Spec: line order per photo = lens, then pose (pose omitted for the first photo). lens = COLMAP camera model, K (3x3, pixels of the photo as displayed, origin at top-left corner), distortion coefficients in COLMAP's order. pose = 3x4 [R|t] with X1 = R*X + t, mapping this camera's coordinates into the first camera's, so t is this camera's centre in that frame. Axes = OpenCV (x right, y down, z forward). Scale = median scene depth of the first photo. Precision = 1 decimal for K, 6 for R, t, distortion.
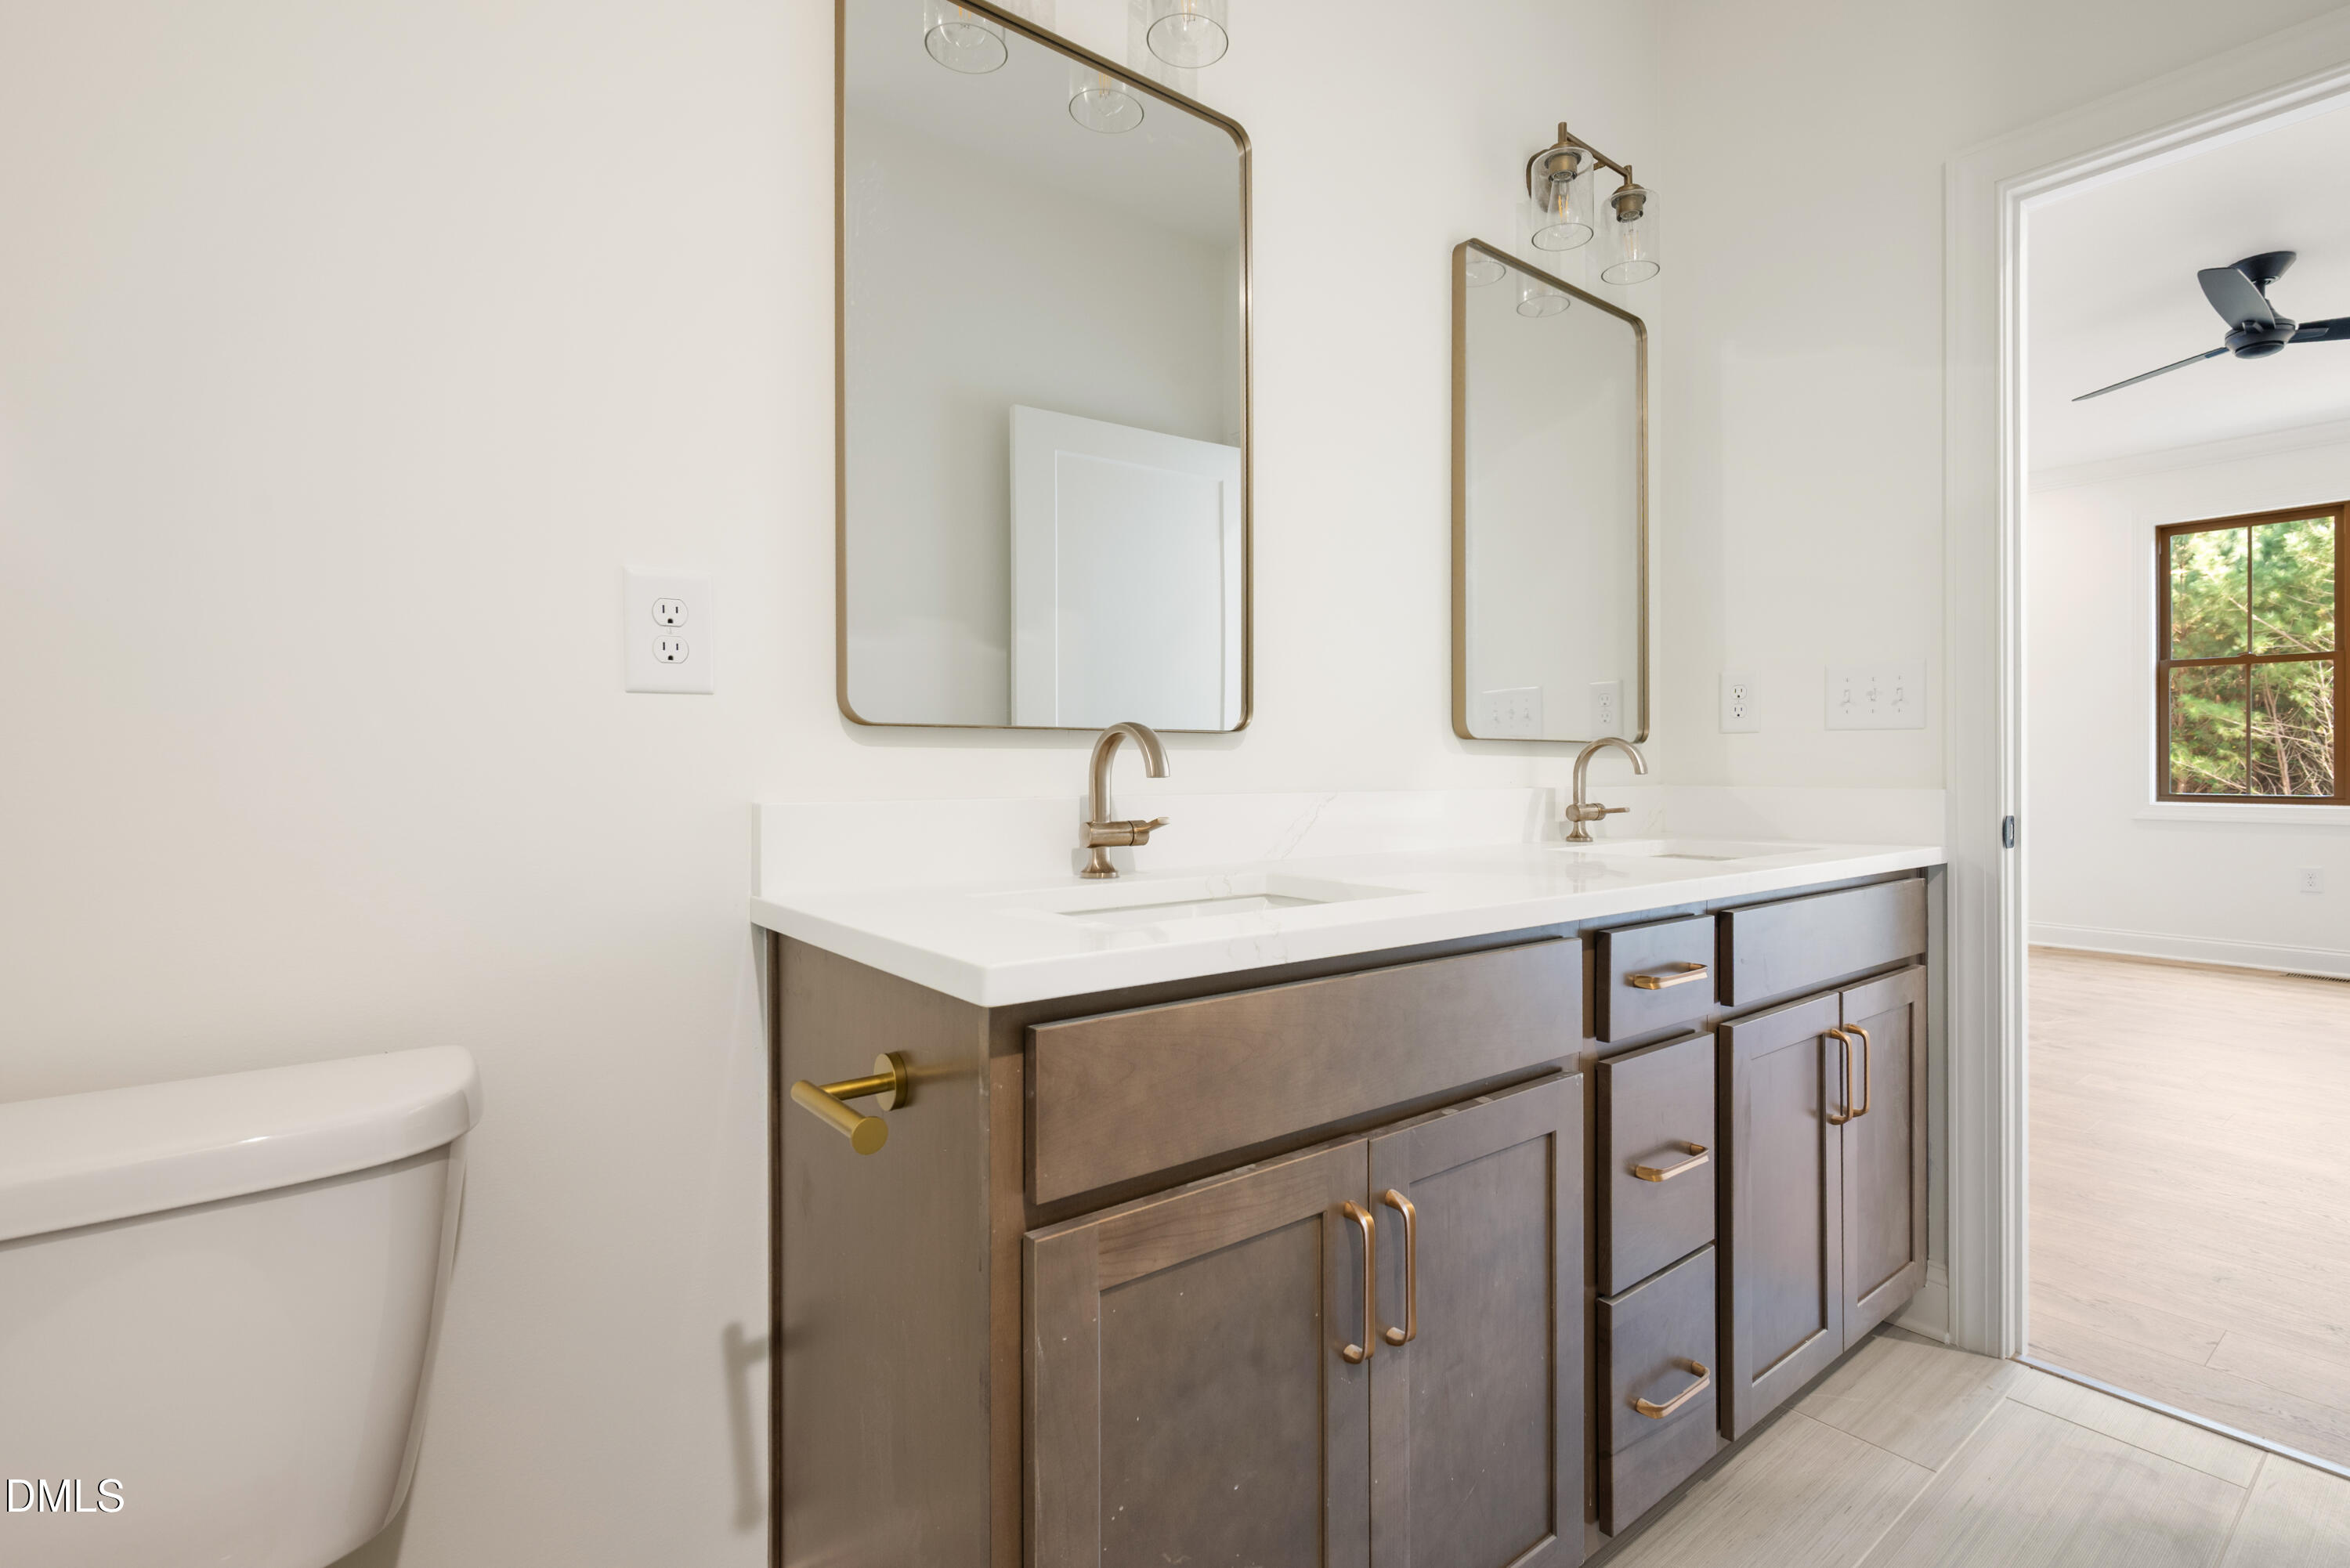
lens RADIAL K [[1084.9, 0, 1244.9], [0, 1084.9, 764.9], [0, 0, 1]] dist [-0.005919, -0.000813]
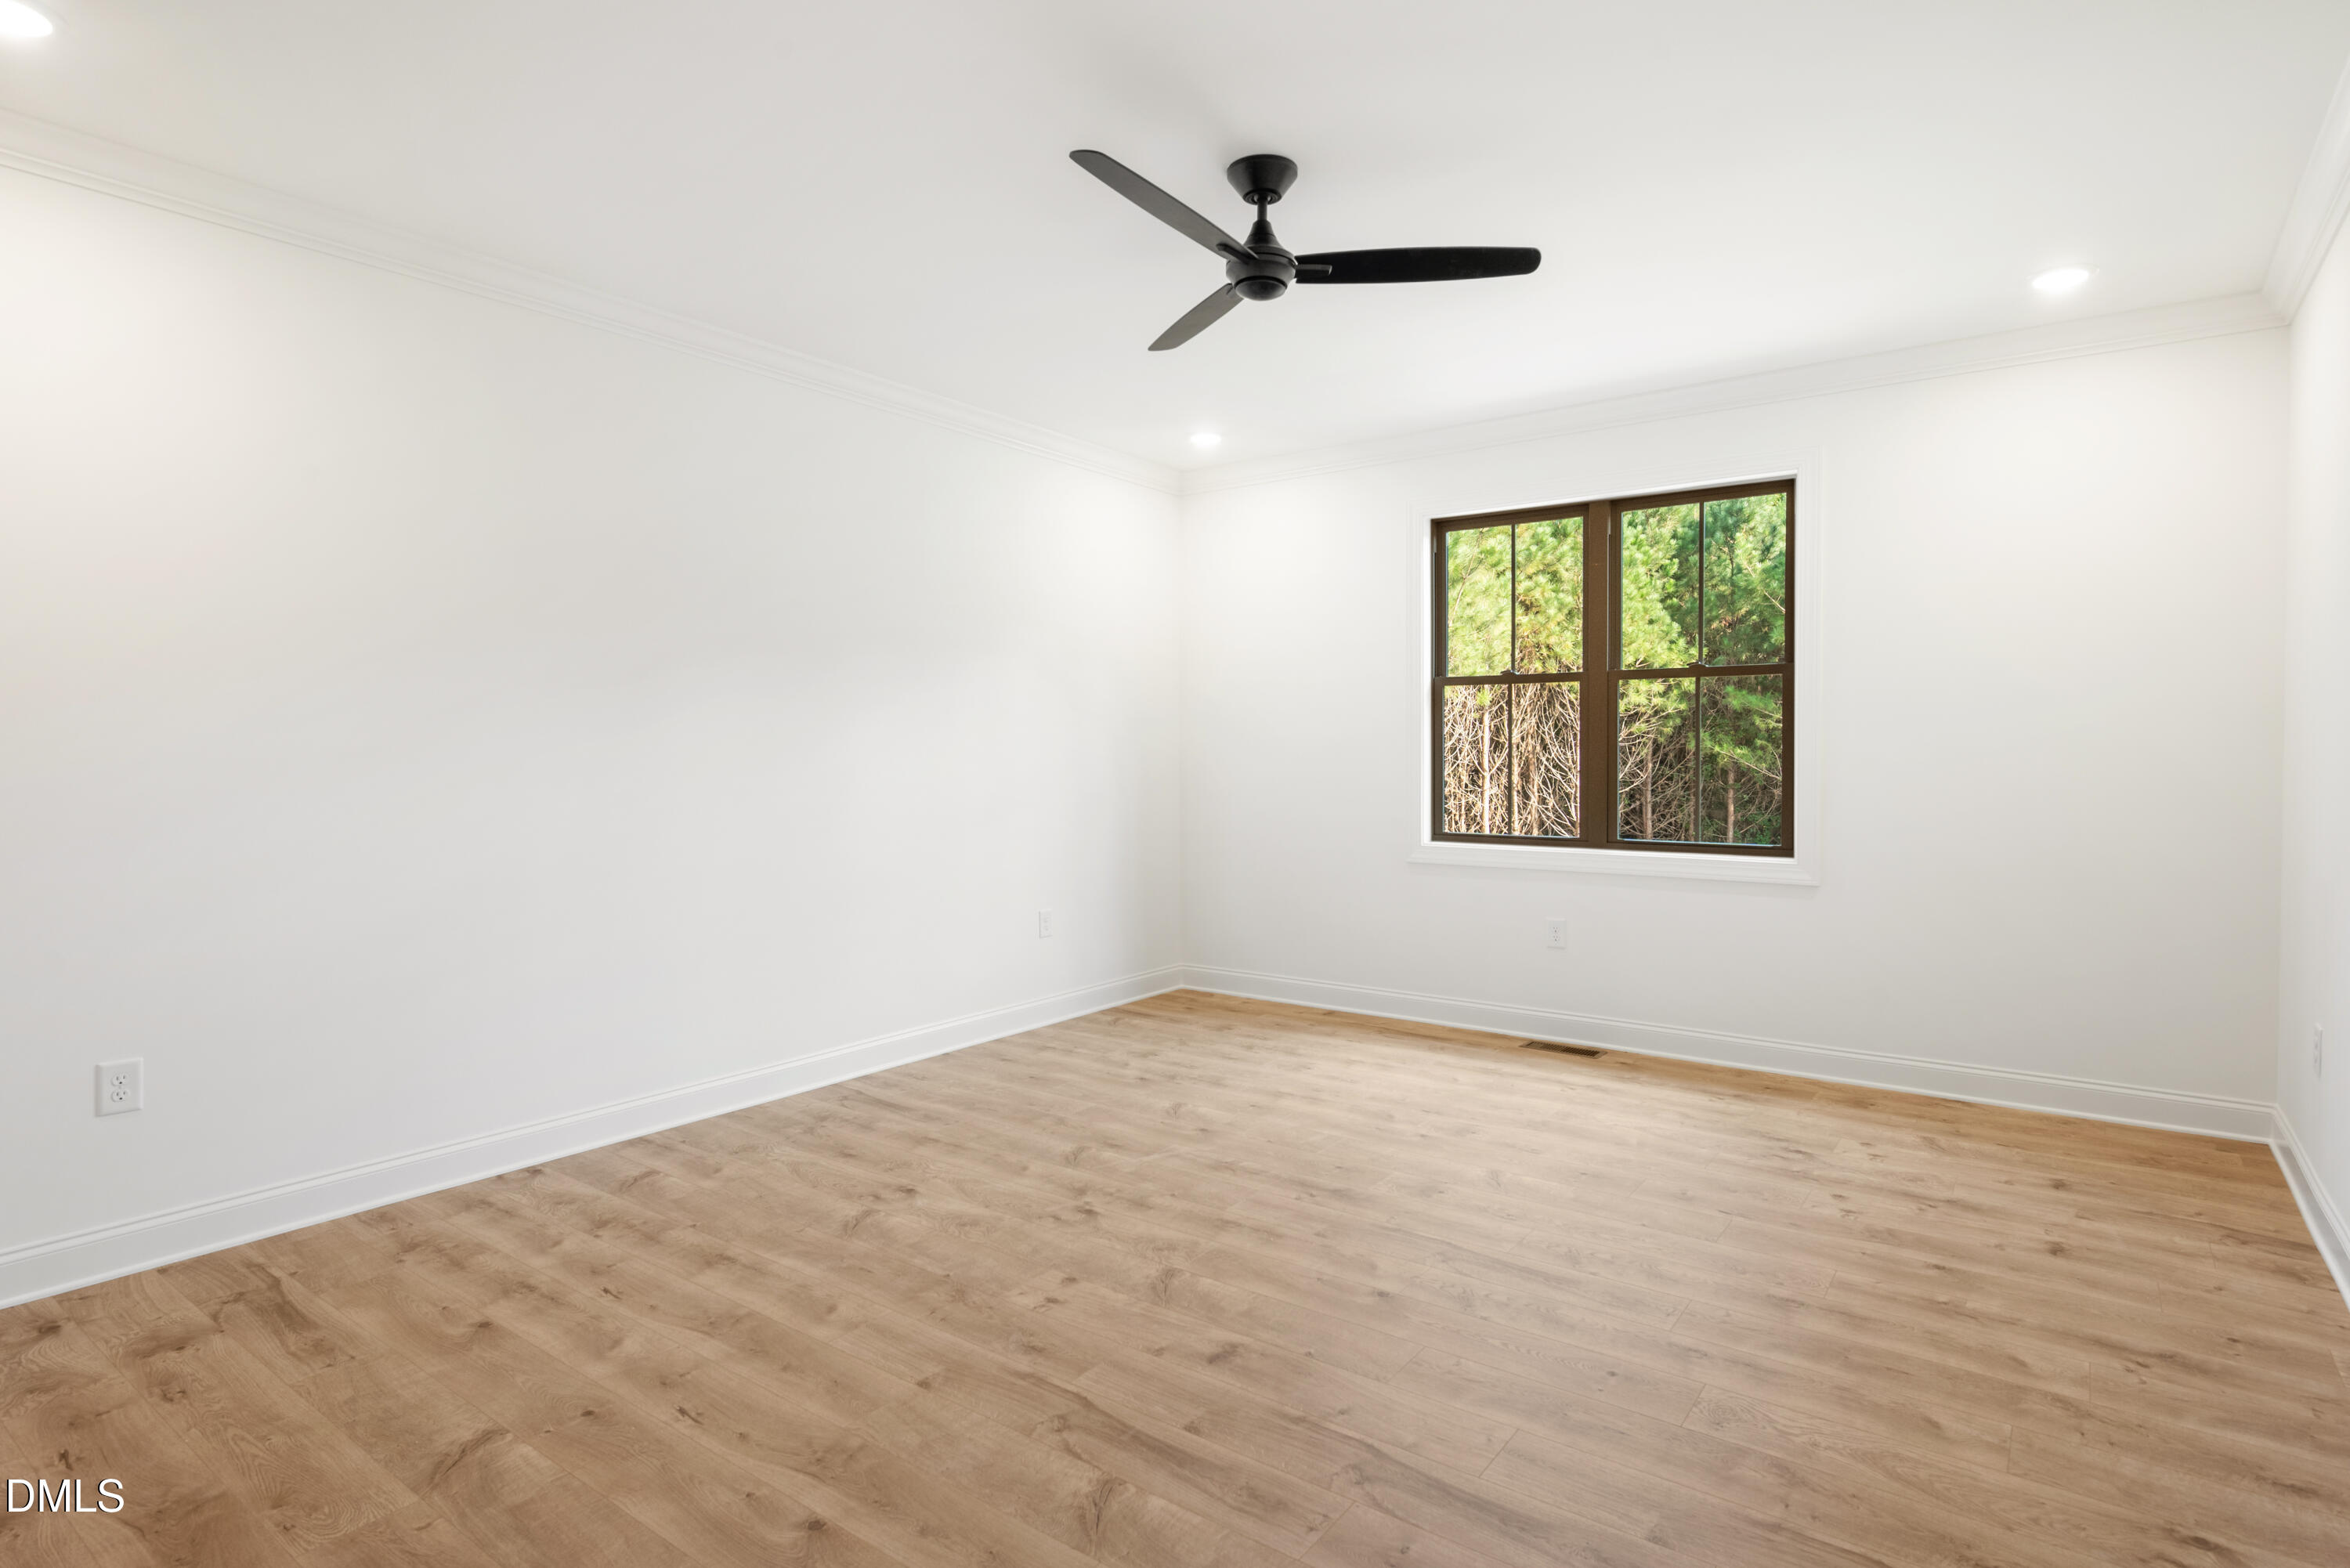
lens RADIAL K [[1195.3, 0, 1216.8], [0, 1195.3, 781.6], [0, 0, 1]] dist [-0.004490, -0.000019]
pose [[0.965898, -0.012715, 0.258609, 0.112957], [0.005256, 0.999551, 0.029512, -0.011197], [-0.258868, -0.027146, 0.965531, 0.032539]]
